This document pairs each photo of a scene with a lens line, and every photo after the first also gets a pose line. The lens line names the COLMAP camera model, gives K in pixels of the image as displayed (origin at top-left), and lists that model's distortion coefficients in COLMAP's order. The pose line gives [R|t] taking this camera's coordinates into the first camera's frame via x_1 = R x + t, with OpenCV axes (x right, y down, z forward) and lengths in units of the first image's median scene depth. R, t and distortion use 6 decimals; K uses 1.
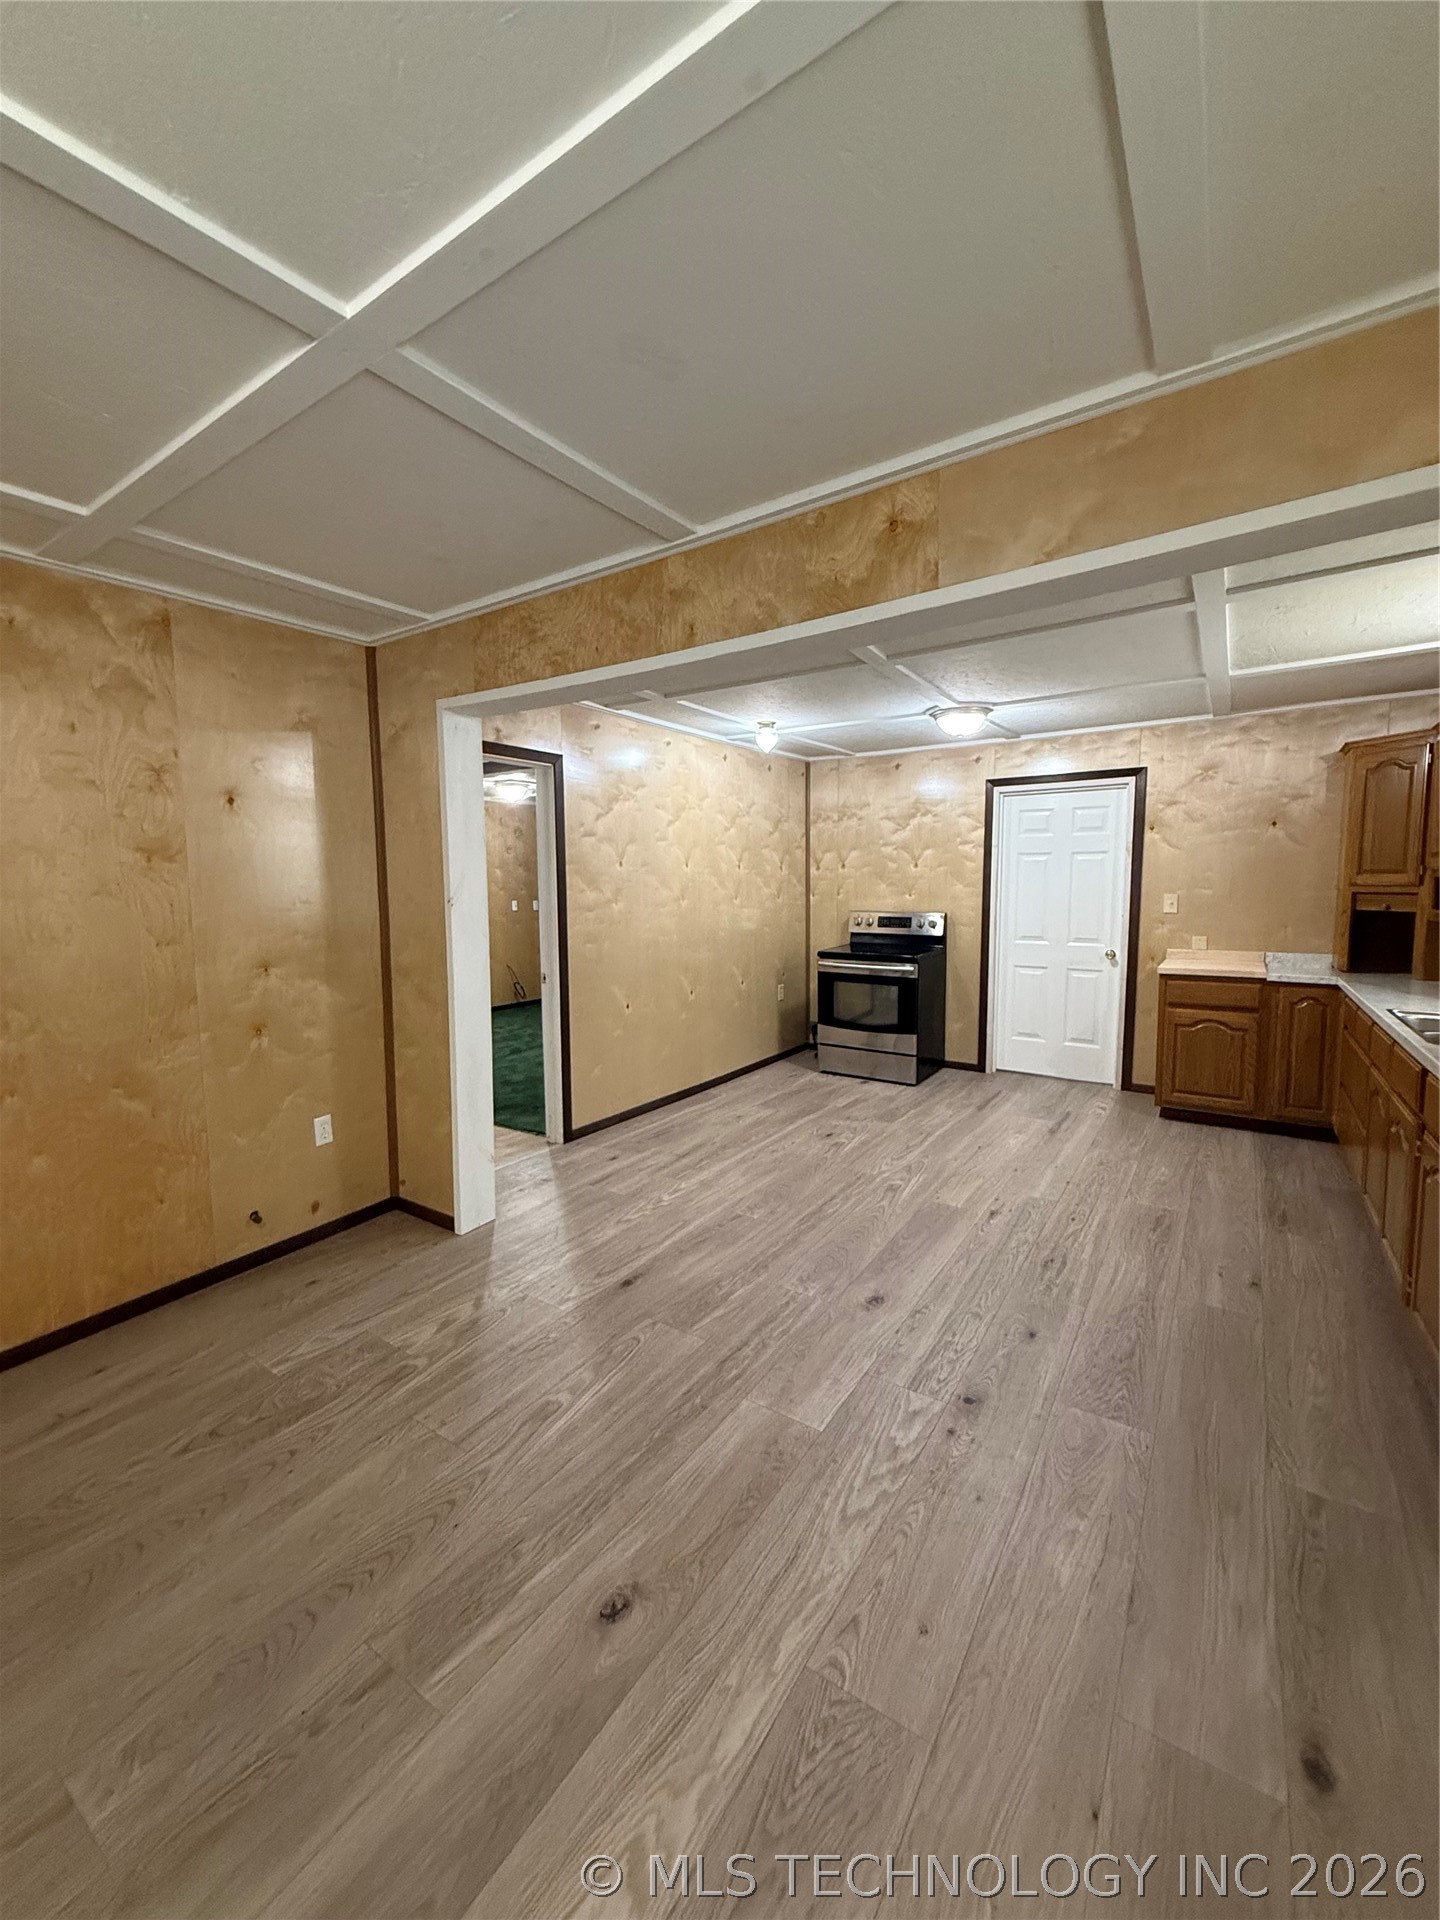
lens RADIAL K [[763.4, 0, 720.9], [0, 763.4, 954.9], [0, 0, 1]] dist [-0.000732, 0.000436]
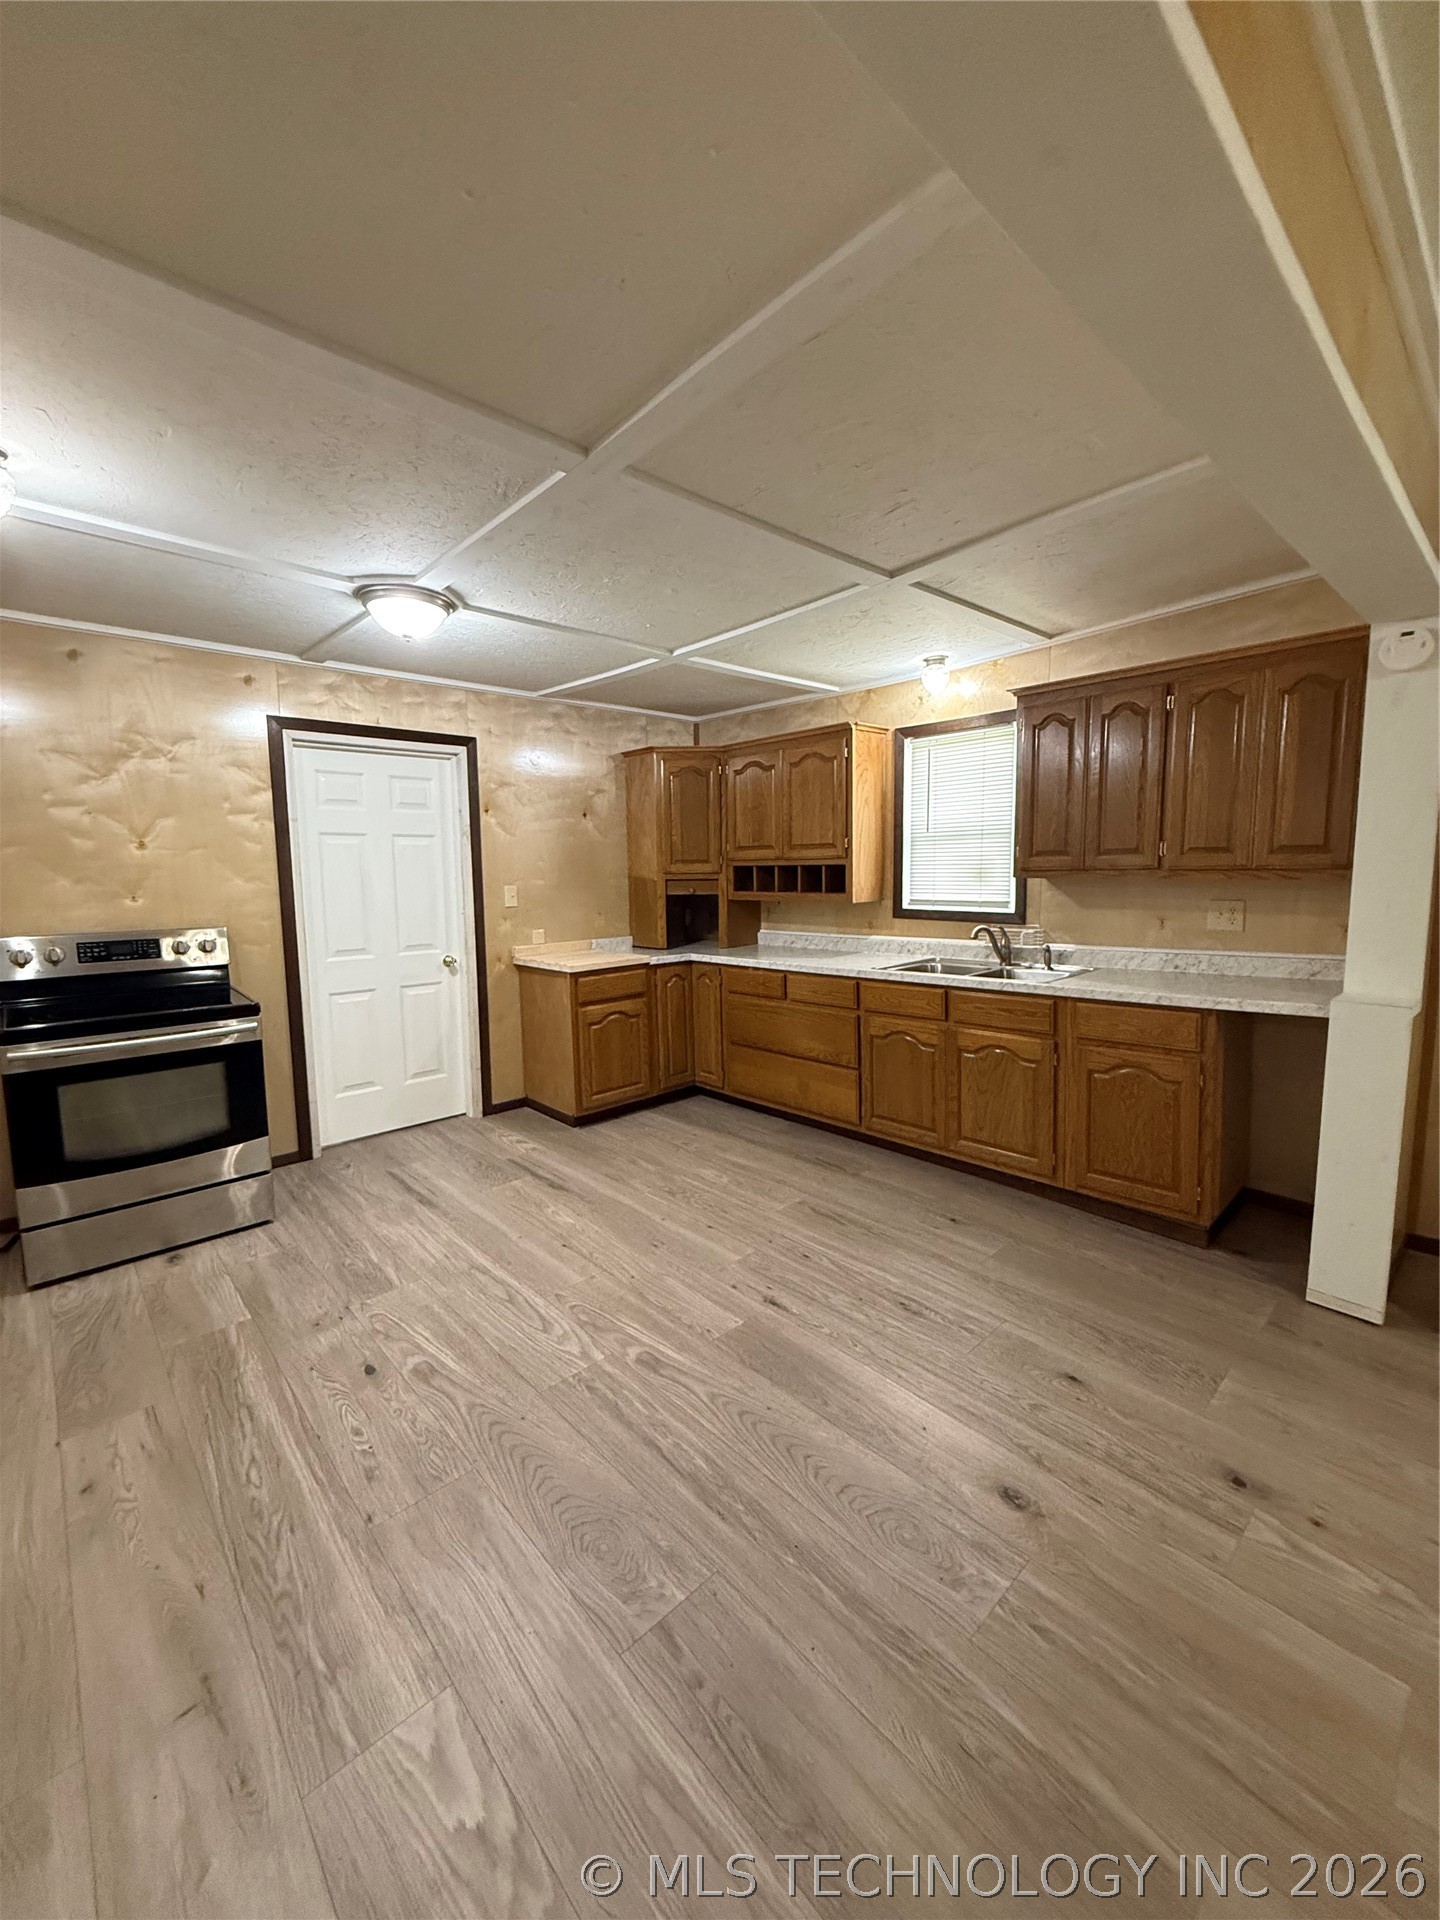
lens RADIAL K [[763.4, 0, 721.3], [0, 763.4, 954.8], [0, 0, 1]] dist [-0.000732, 0.000436]
pose [[0.228988, -0.106357, 0.967602, -0.303172], [0.104902, 0.990921, 0.084094, -0.063389], [-0.967760, 0.082247, 0.238066, 0.720208]]
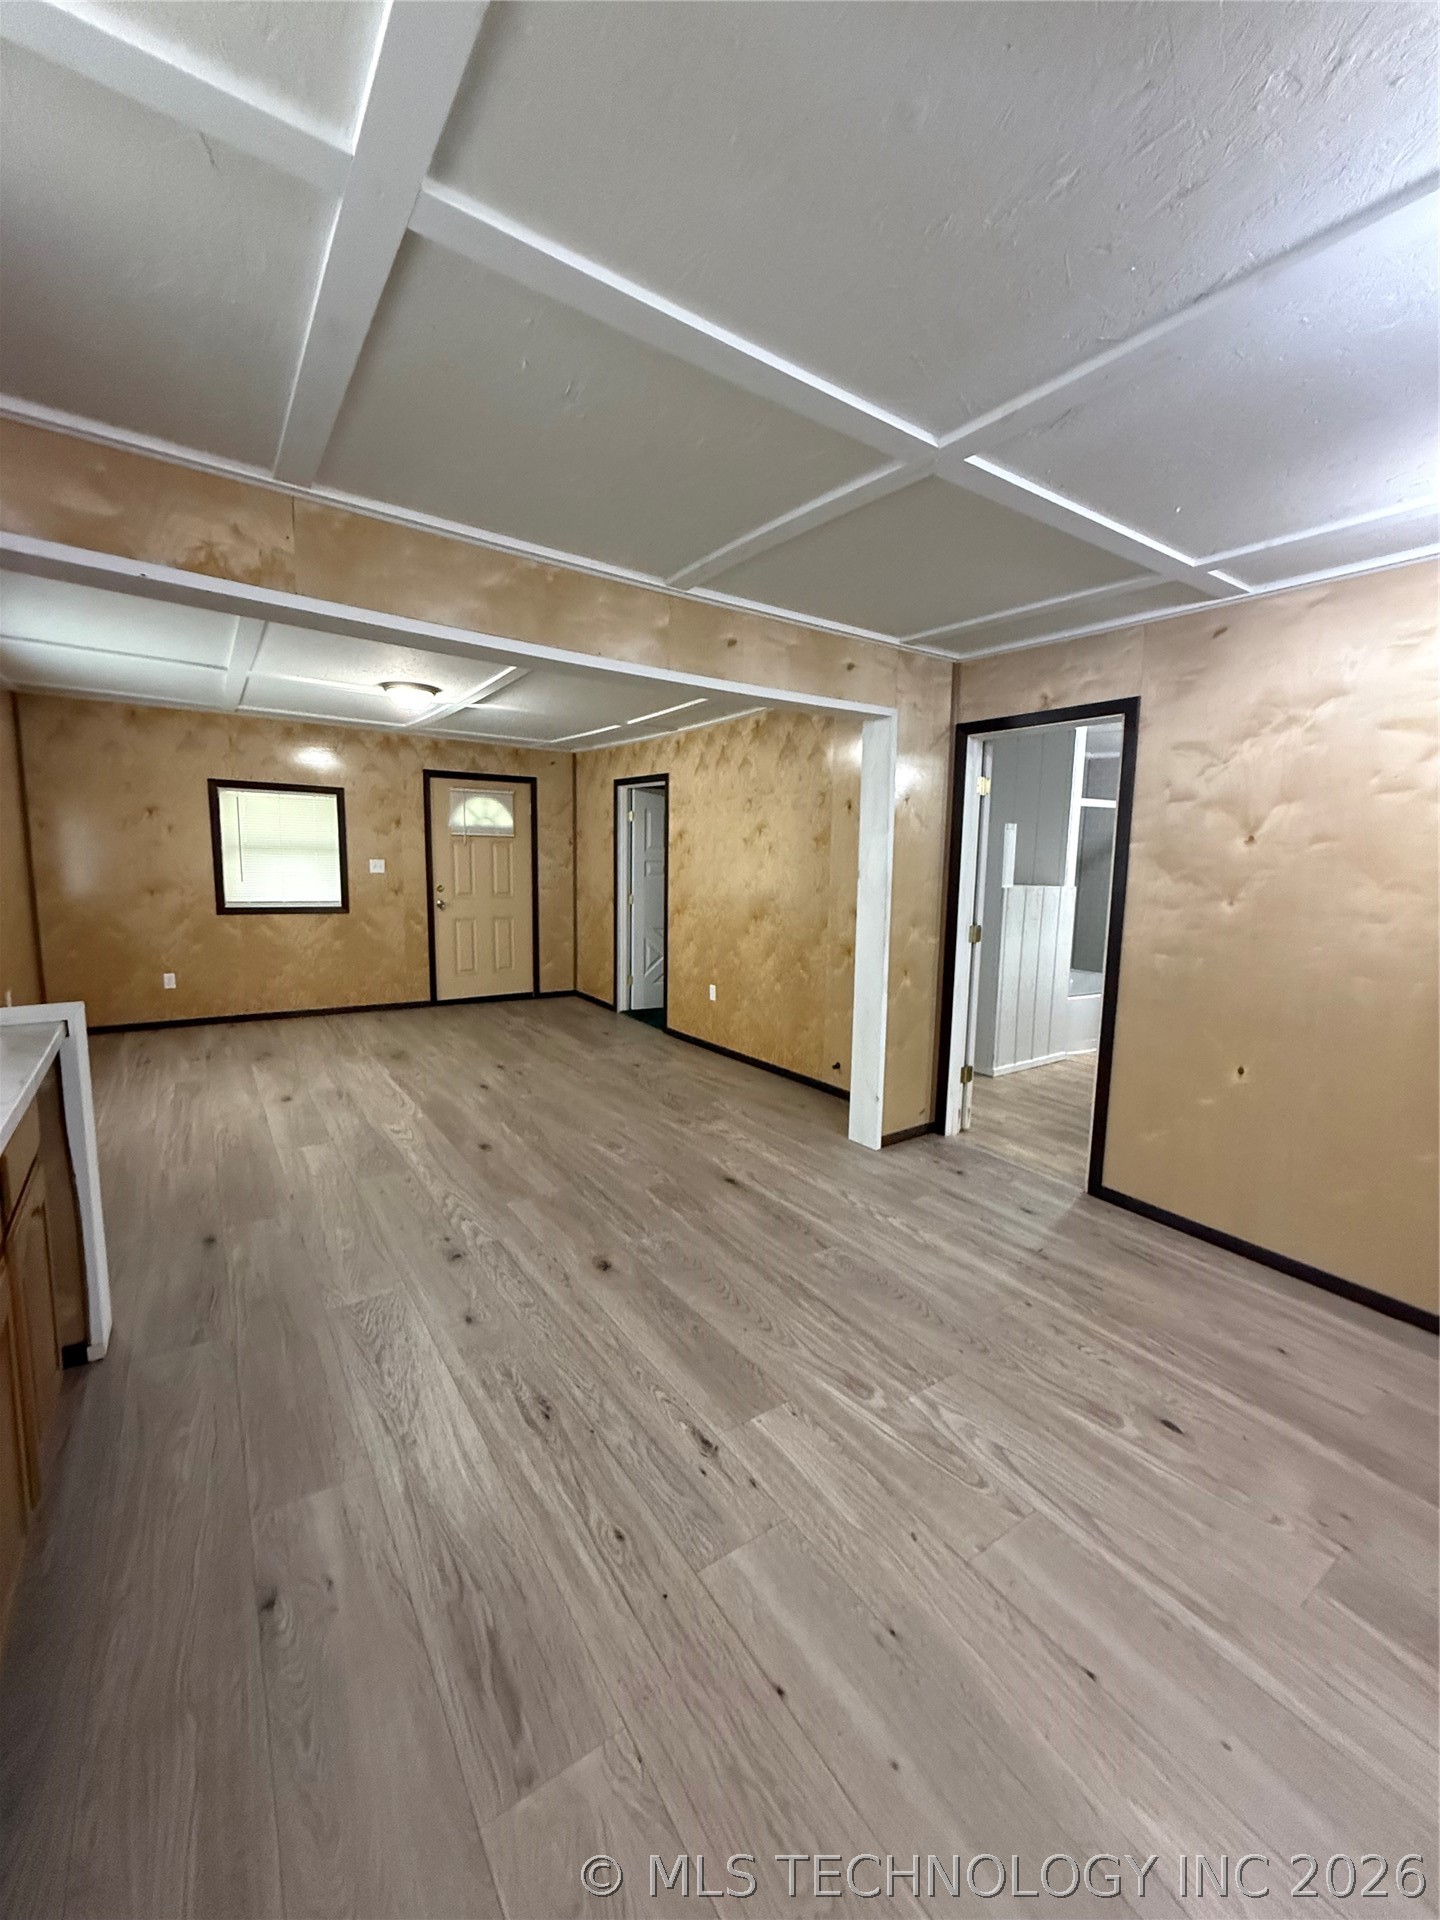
lens RADIAL K [[763.4, 0, 724.5], [0, 763.4, 963.9], [0, 0, 1]] dist [-0.000732, 0.000436]
pose [[-0.360589, 0.130885, -0.923496, 0.714679], [-0.109787, 0.977267, 0.181374, -0.101736], [0.926241, 0.166790, -0.338022, 0.982486]]
